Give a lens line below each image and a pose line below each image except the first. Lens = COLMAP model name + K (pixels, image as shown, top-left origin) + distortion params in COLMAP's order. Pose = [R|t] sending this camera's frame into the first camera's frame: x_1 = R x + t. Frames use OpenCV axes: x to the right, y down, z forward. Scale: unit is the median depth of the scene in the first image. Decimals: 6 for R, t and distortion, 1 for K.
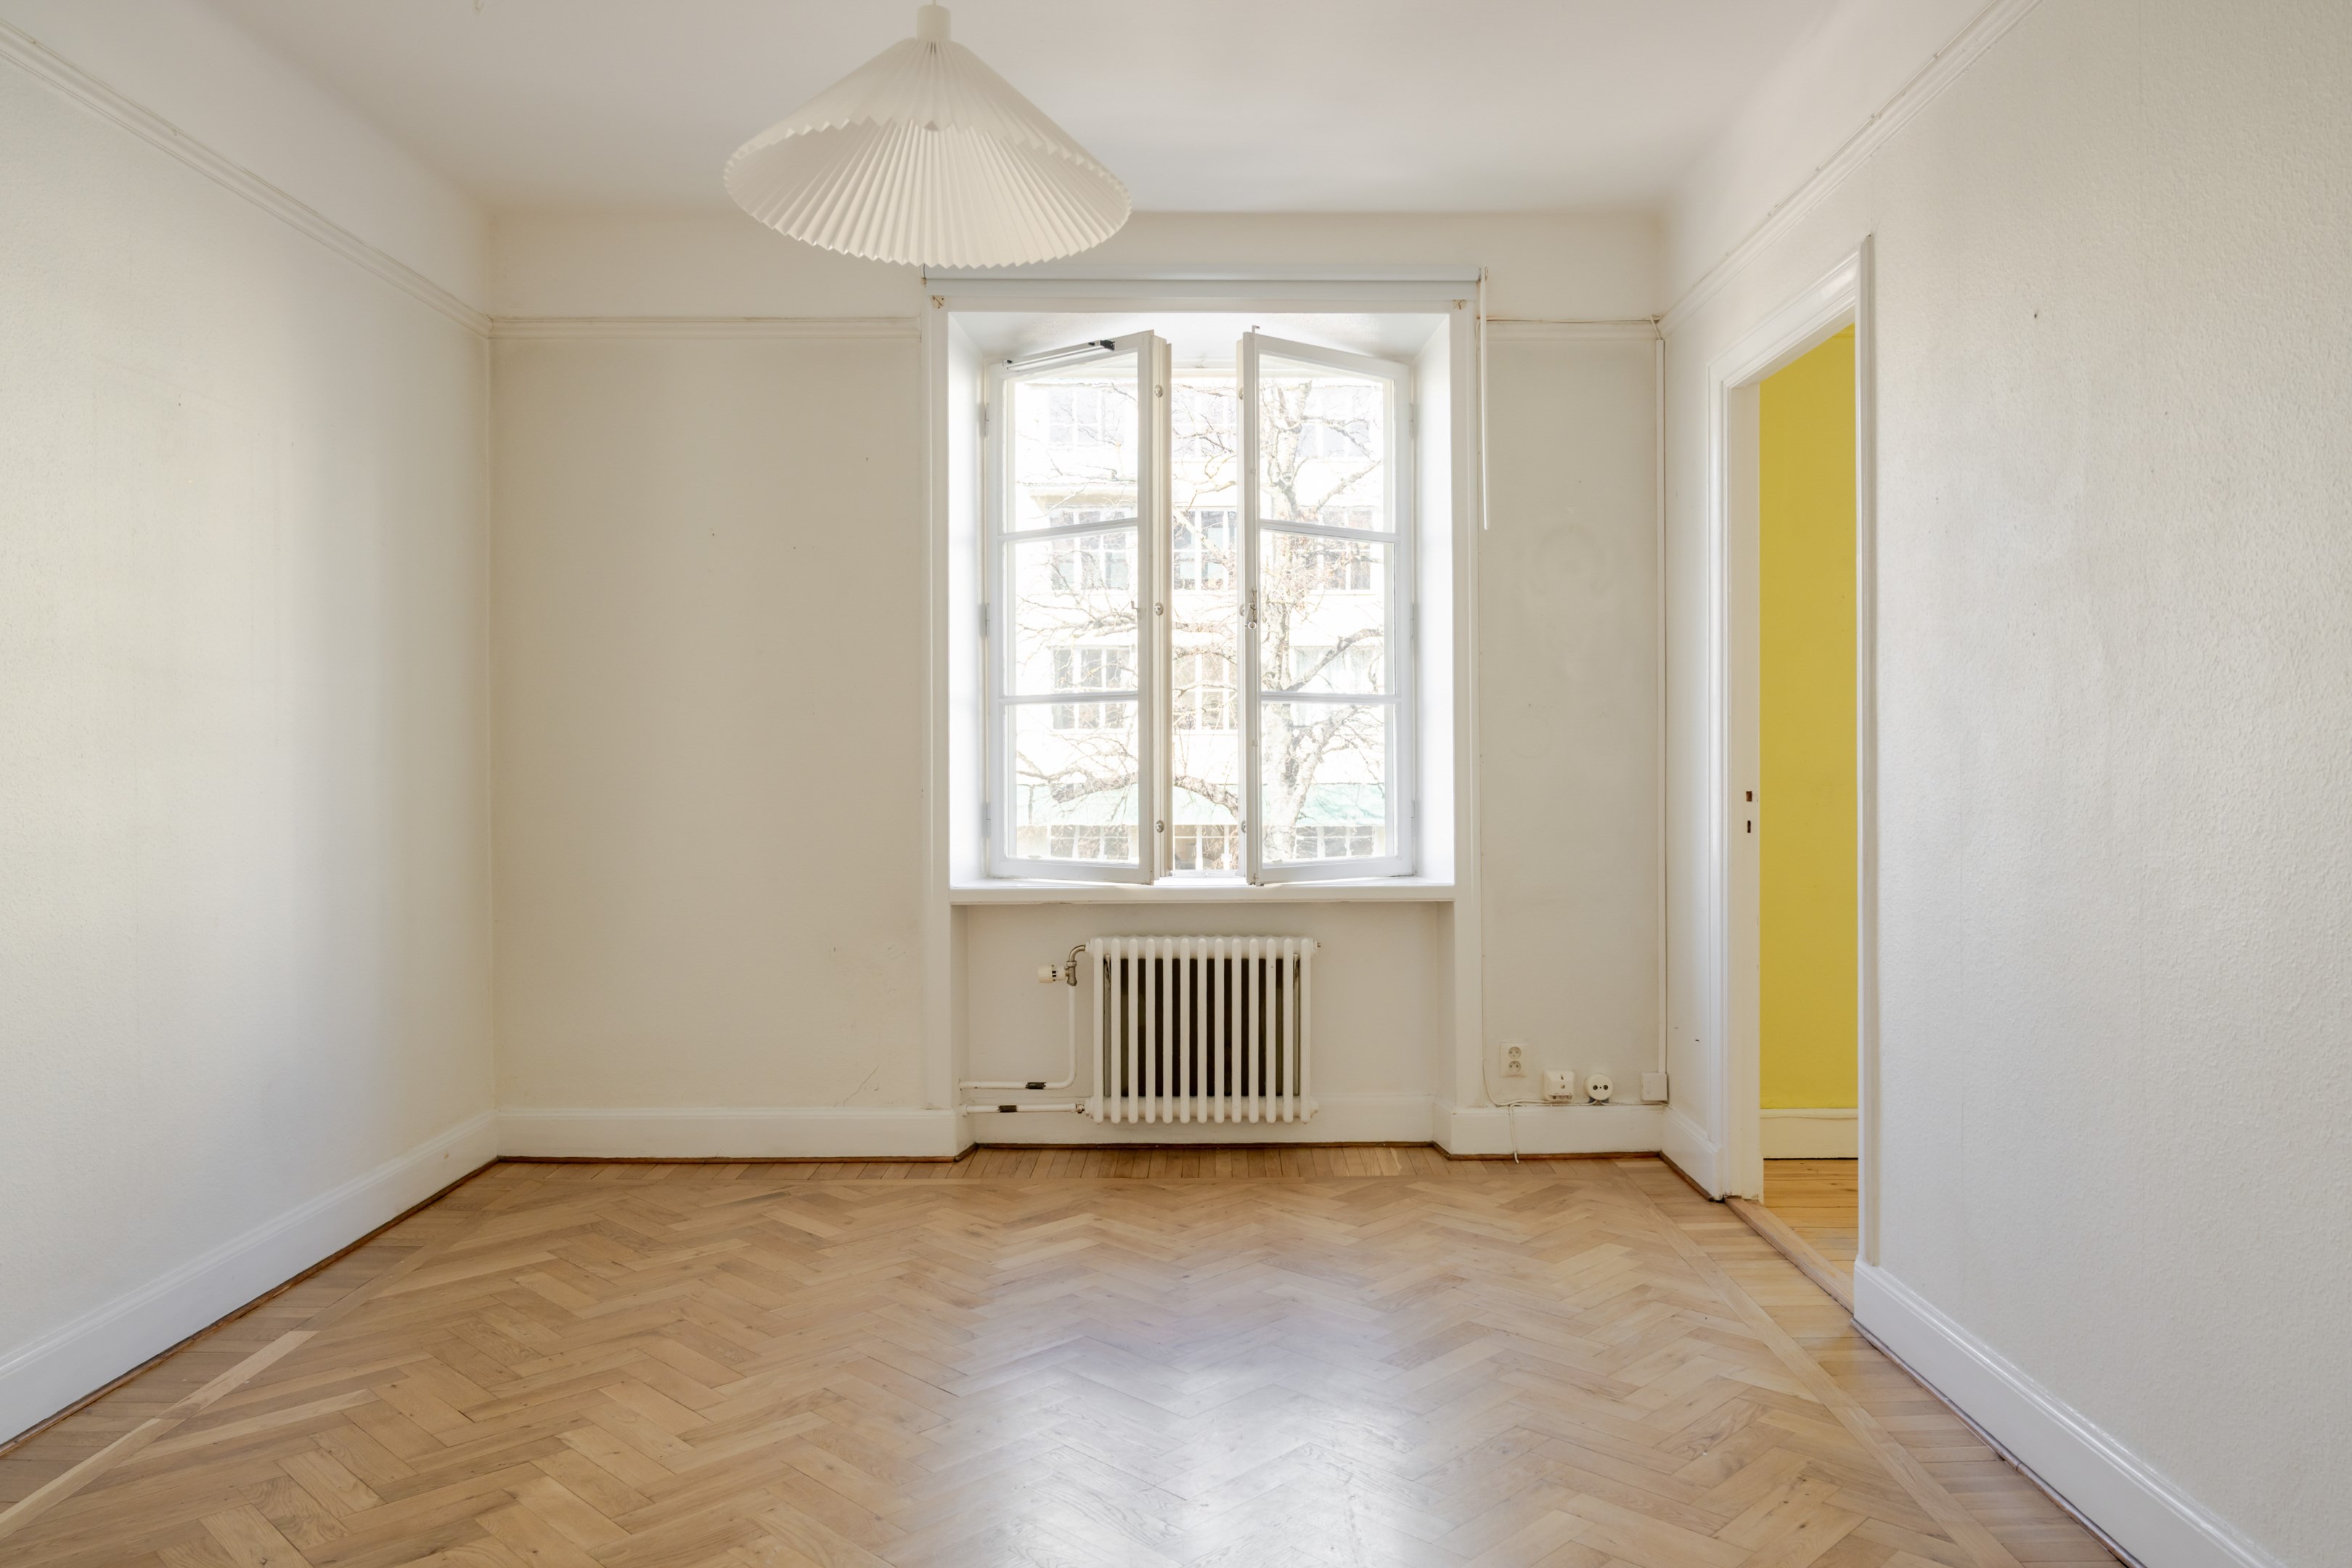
lens RADIAL K [[1728.4, 0, 1276.6], [0, 1728.4, 775.4], [0, 0, 1]] dist [-0.004283, 0.001653]
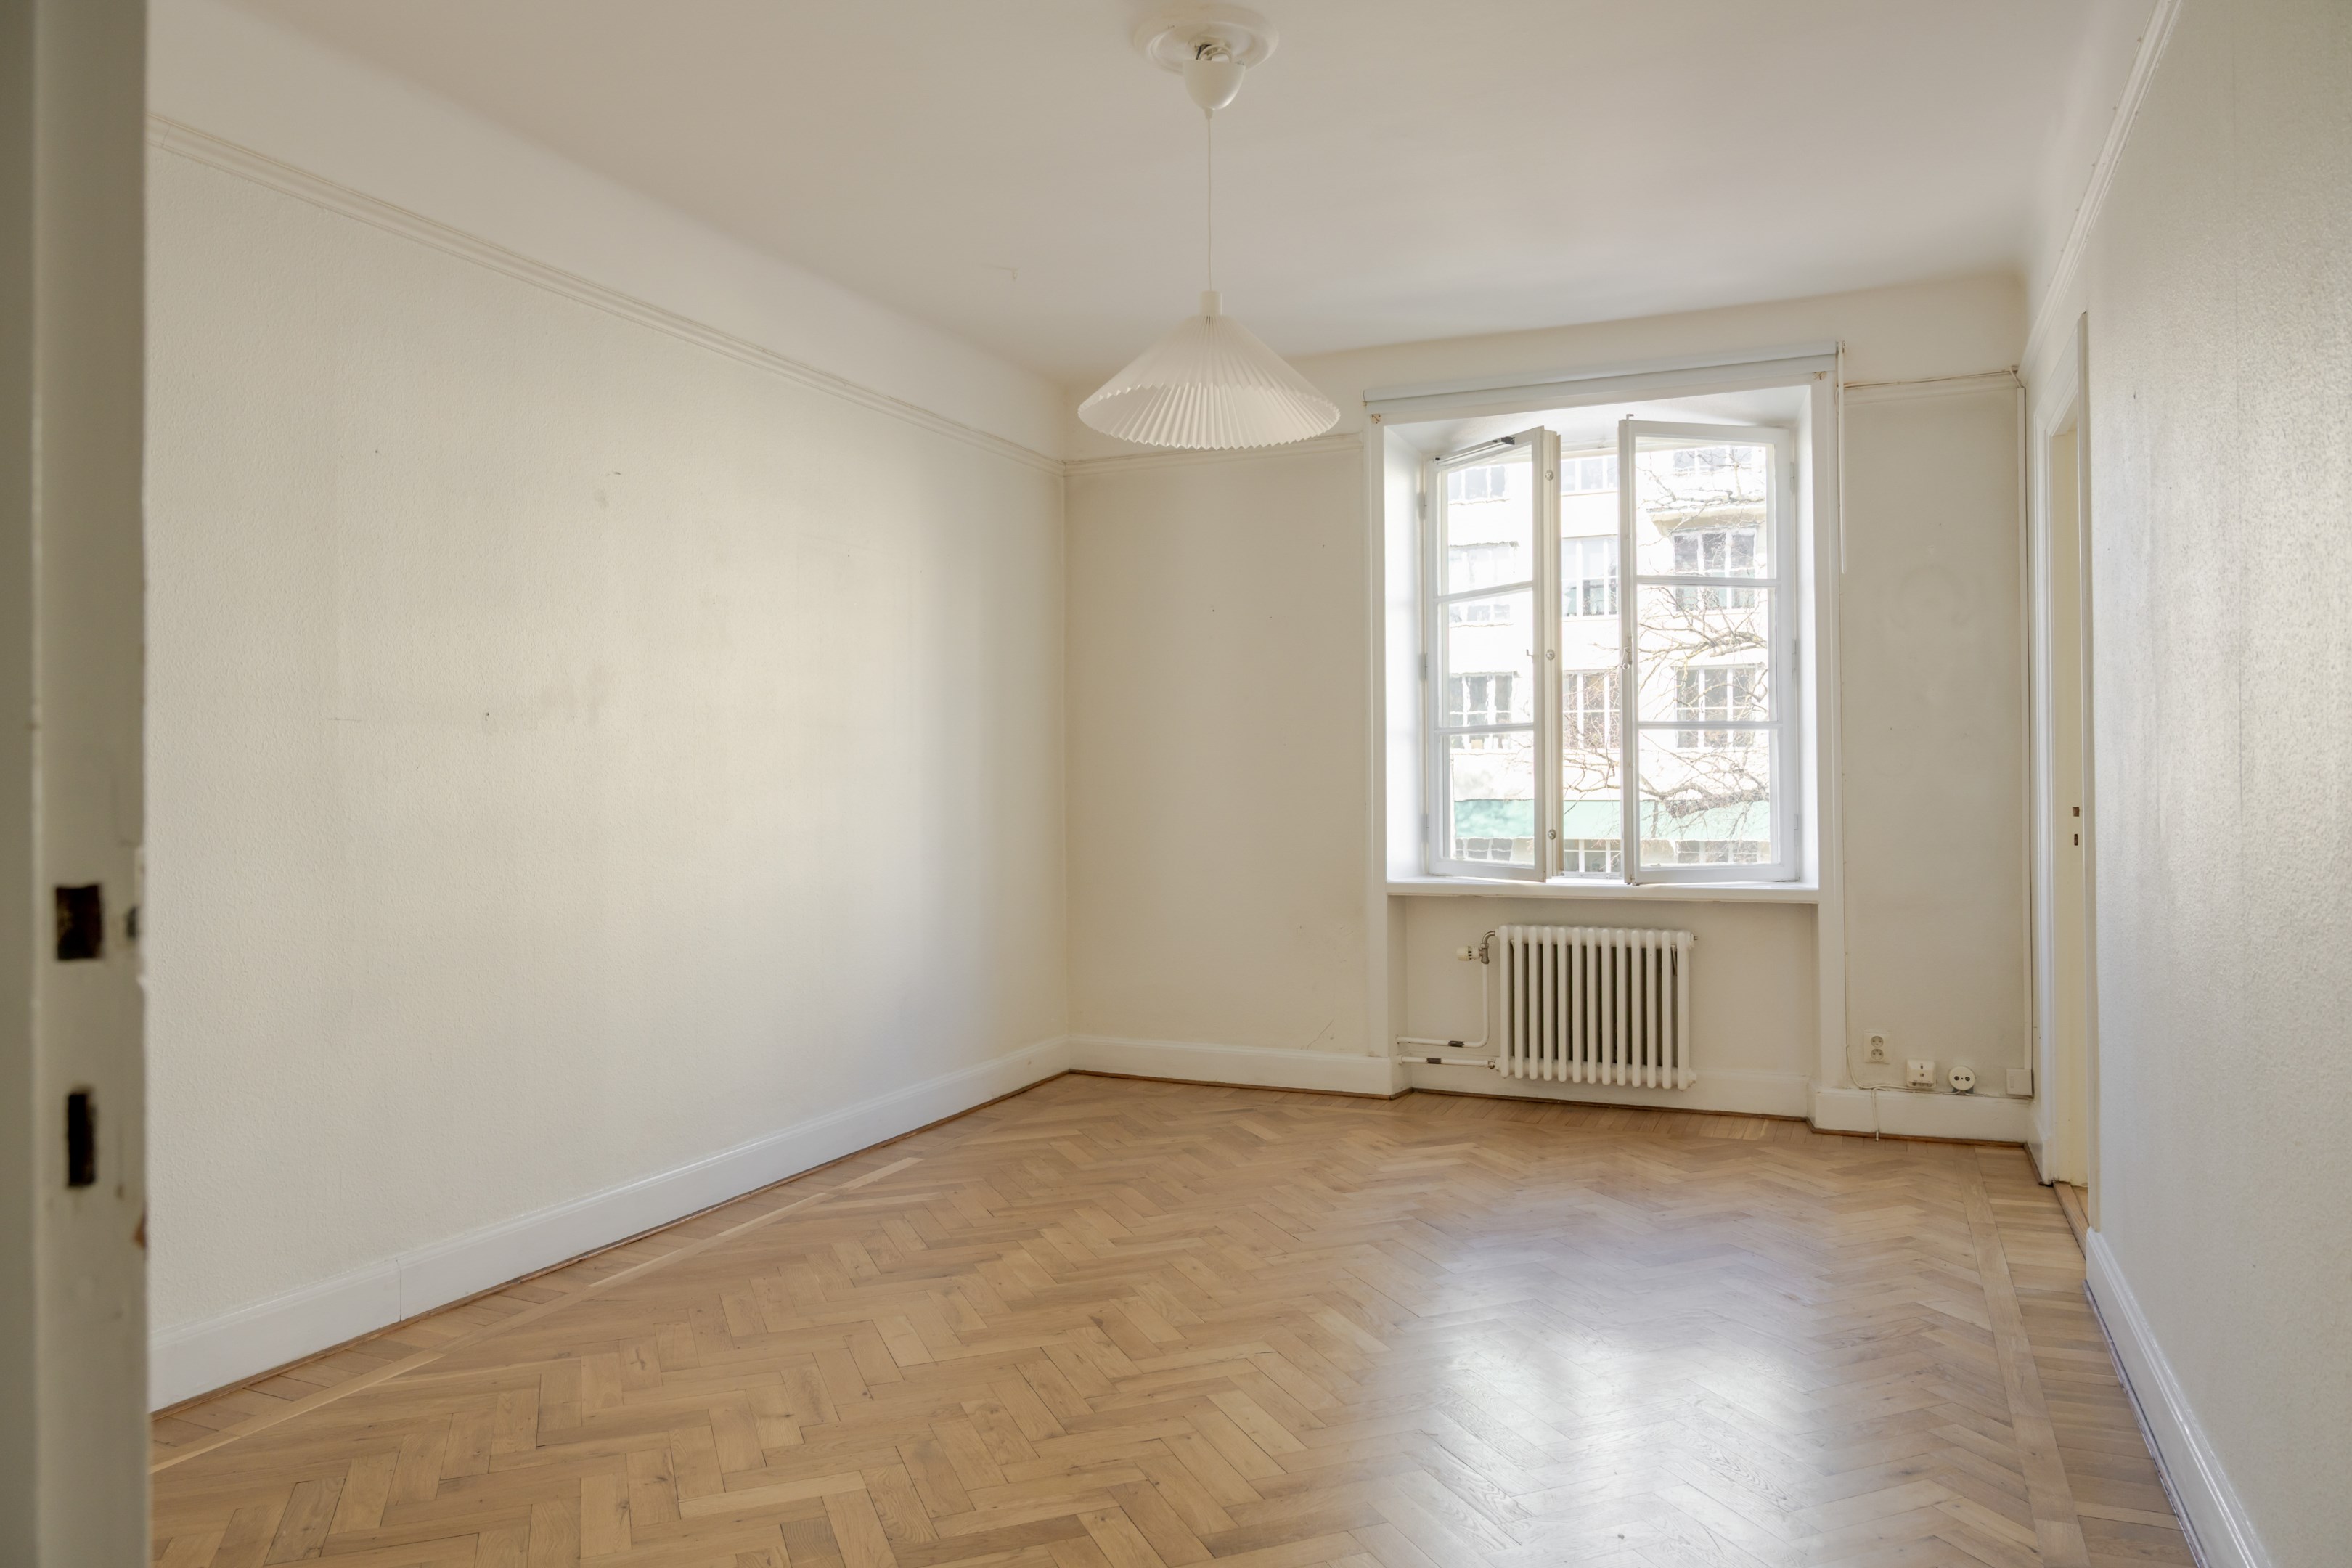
lens RADIAL K [[1672.3, 0, 1183.8], [0, 1672.3, 769.6], [0, 0, 1]] dist [-0.008189, 0.002241]
pose [[0.904258, -0.006122, -0.426943, 0.196200], [0.000421, 0.999910, -0.013445, -0.000157], [0.426987, 0.011978, 0.904179, -0.164190]]
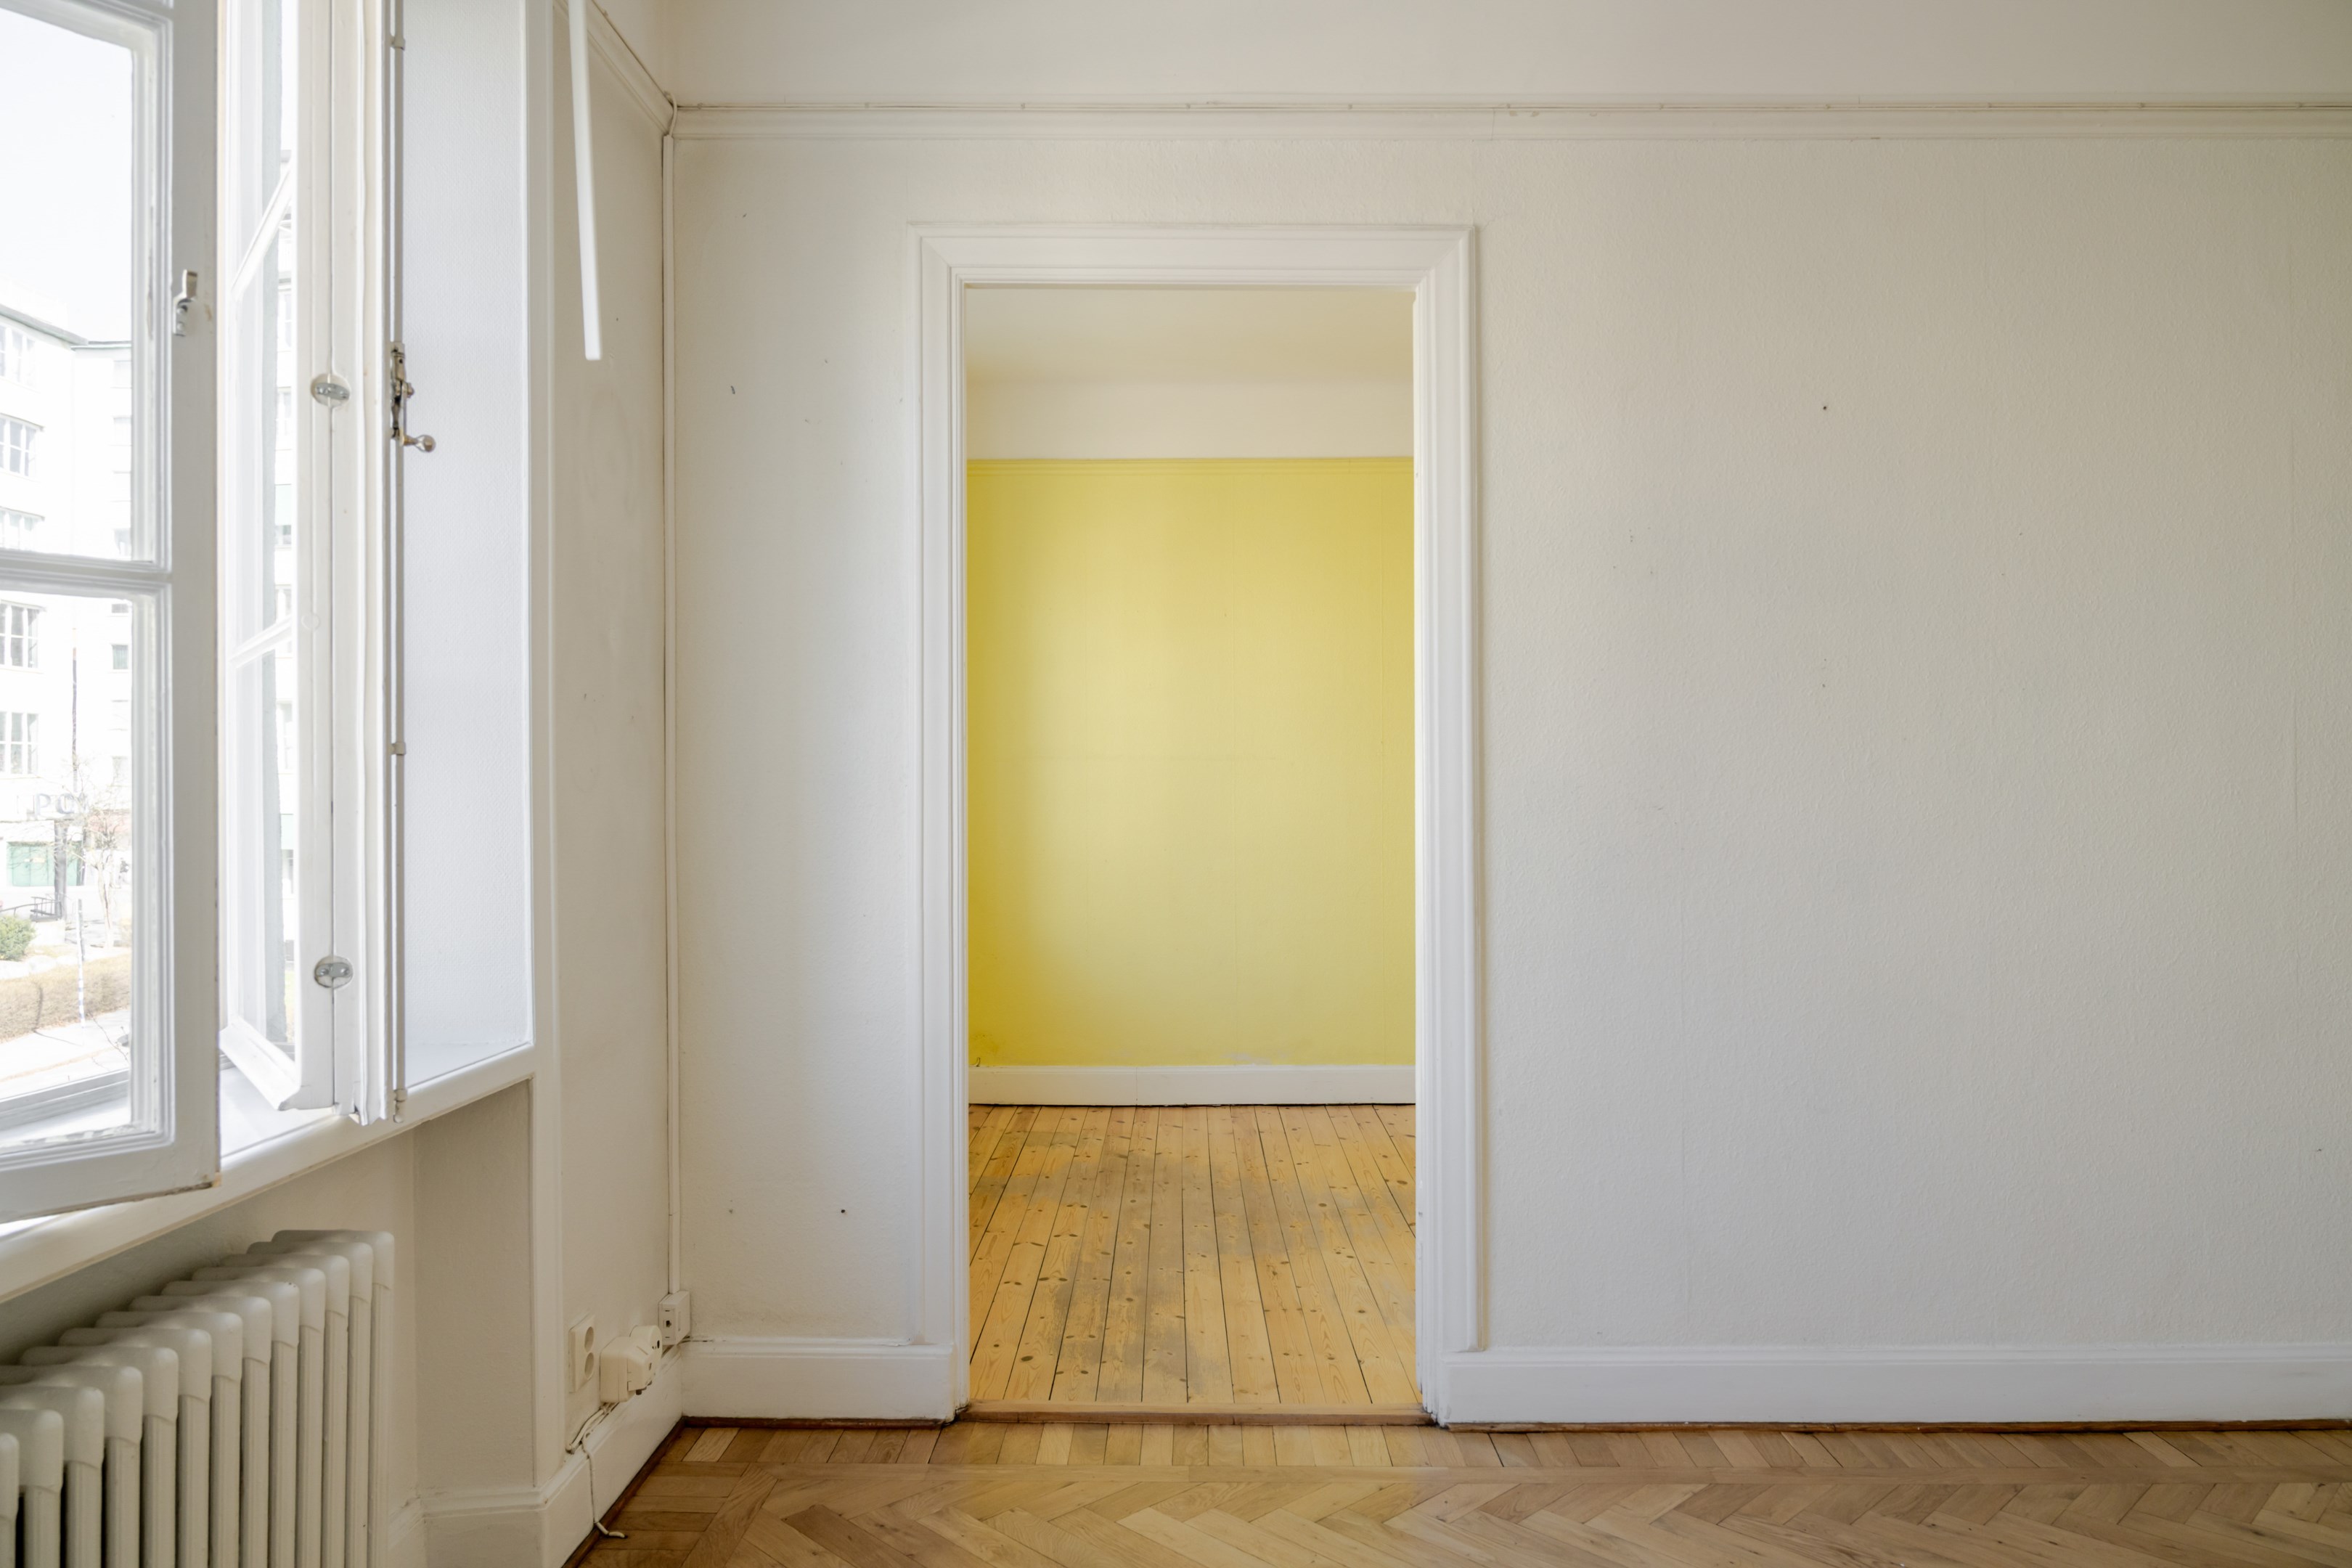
lens RADIAL K [[1563.4, 0, 1175.3], [0, 1563.4, 787.1], [0, 0, 1]] dist [-0.002274, -0.000541]
pose [[0.032378, 0.009821, 0.999427, -0.348829], [0.009060, 0.999908, -0.010119, -0.005122], [-0.999435, 0.009383, 0.032286, 0.807105]]
